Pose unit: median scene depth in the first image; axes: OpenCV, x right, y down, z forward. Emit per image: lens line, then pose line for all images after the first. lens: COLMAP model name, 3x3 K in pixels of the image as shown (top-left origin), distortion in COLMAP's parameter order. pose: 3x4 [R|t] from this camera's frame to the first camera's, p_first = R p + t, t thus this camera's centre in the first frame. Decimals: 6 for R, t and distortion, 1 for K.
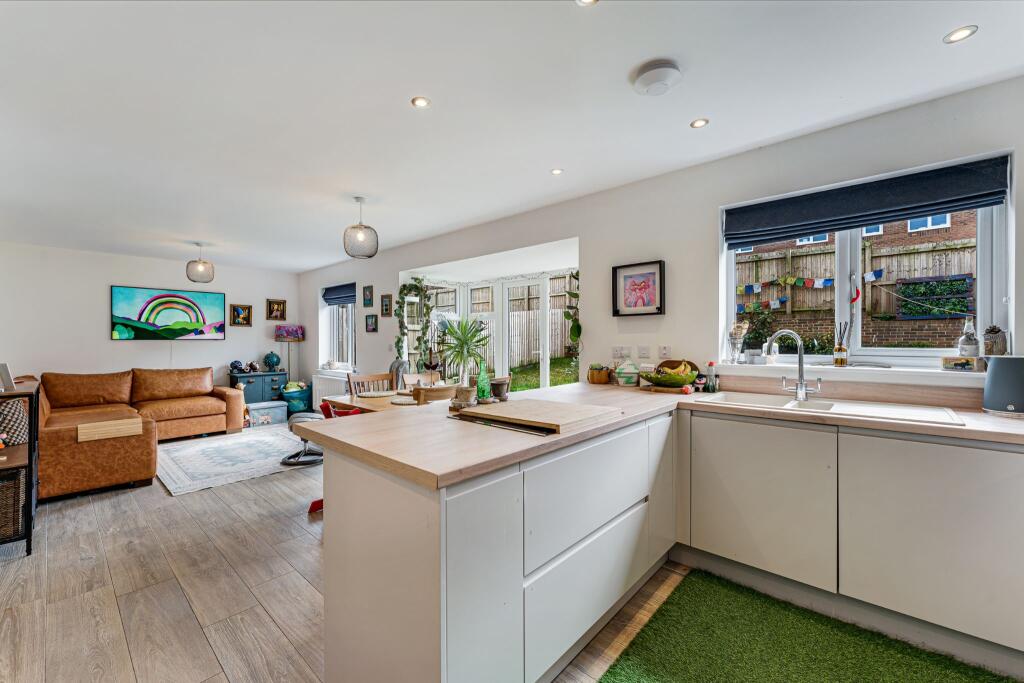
lens RADIAL K [[410.4, 0, 516.2], [0, 410.4, 341.3], [0, 0, 1]] dist [0.006414, 0.000077]
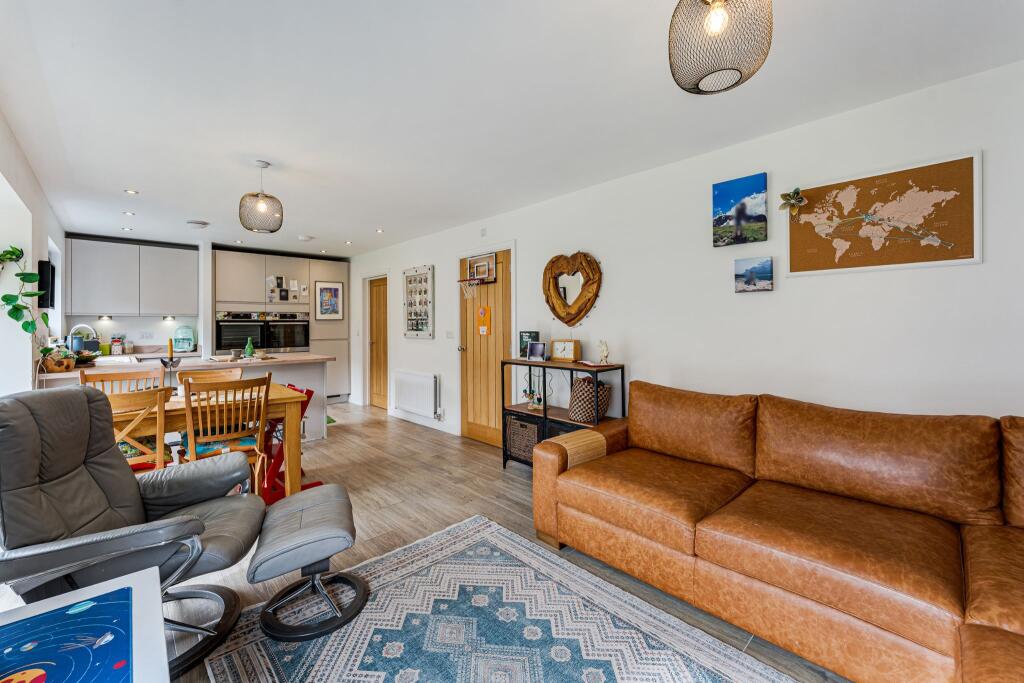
lens RADIAL K [[409.1, 0, 502.4], [0, 409.1, 321.3], [0, 0, 1]] dist [0.001970, 0.000481]
pose [[-0.995225, 0.010263, 0.097067, -1.073521], [0.009863, 0.999941, -0.004602, -0.010431], [-0.097109, -0.003623, -0.995267, 2.019492]]
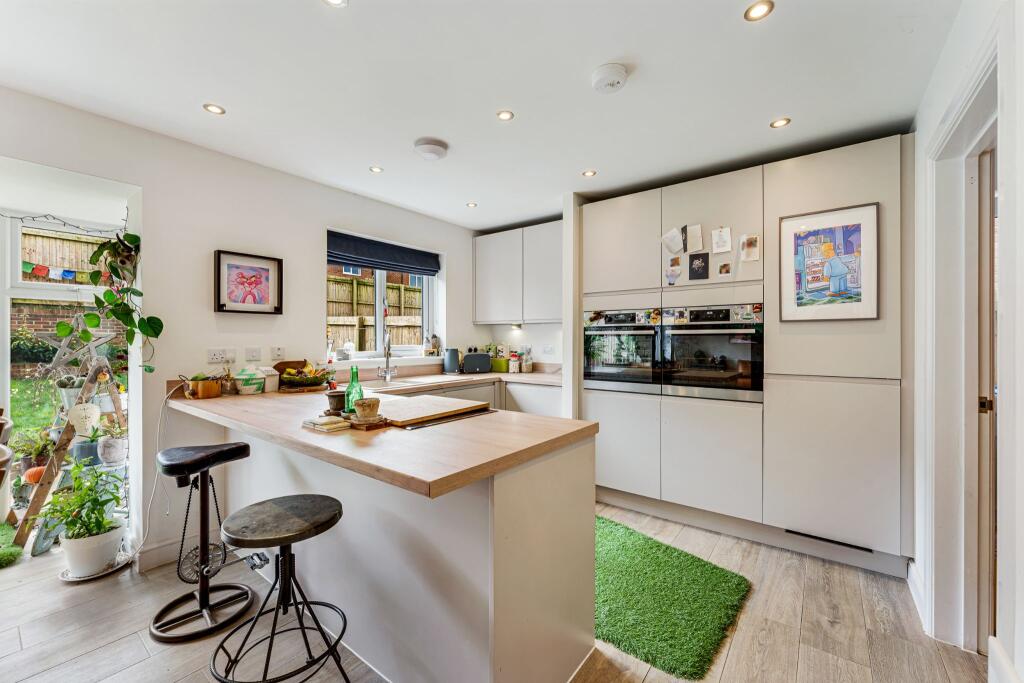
lens RADIAL K [[414.0, 0, 508.4], [0, 414.0, 337.9], [0, 0, 1]] dist [0.000876, 0.000229]
pose [[-0.069358, 0.005246, 0.997578, -0.649733], [0.003598, 0.999981, -0.005008, -0.003513], [-0.997585, 0.003242, -0.069376, 0.523787]]
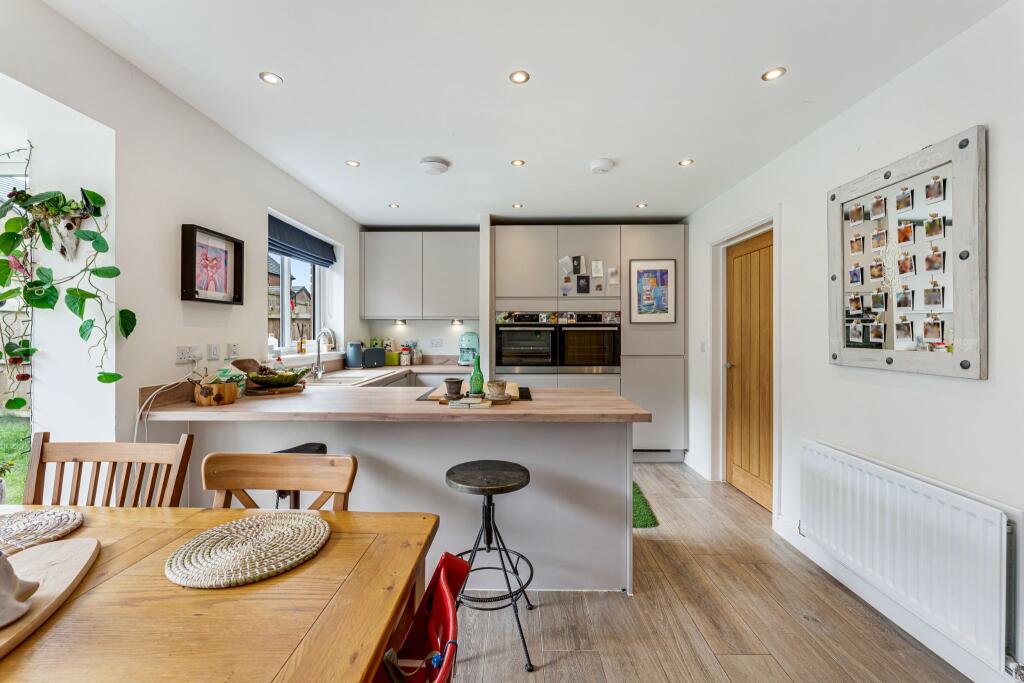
lens RADIAL K [[418.8, 0, 506.4], [0, 418.8, 333.0], [0, 0, 1]] dist [-0.000256, -0.000004]
pose [[-0.653913, 0.003336, 0.756563, -0.633160], [0.004171, 0.999991, -0.000804, -0.006492], [-0.756559, 0.002630, -0.653921, 1.130663]]
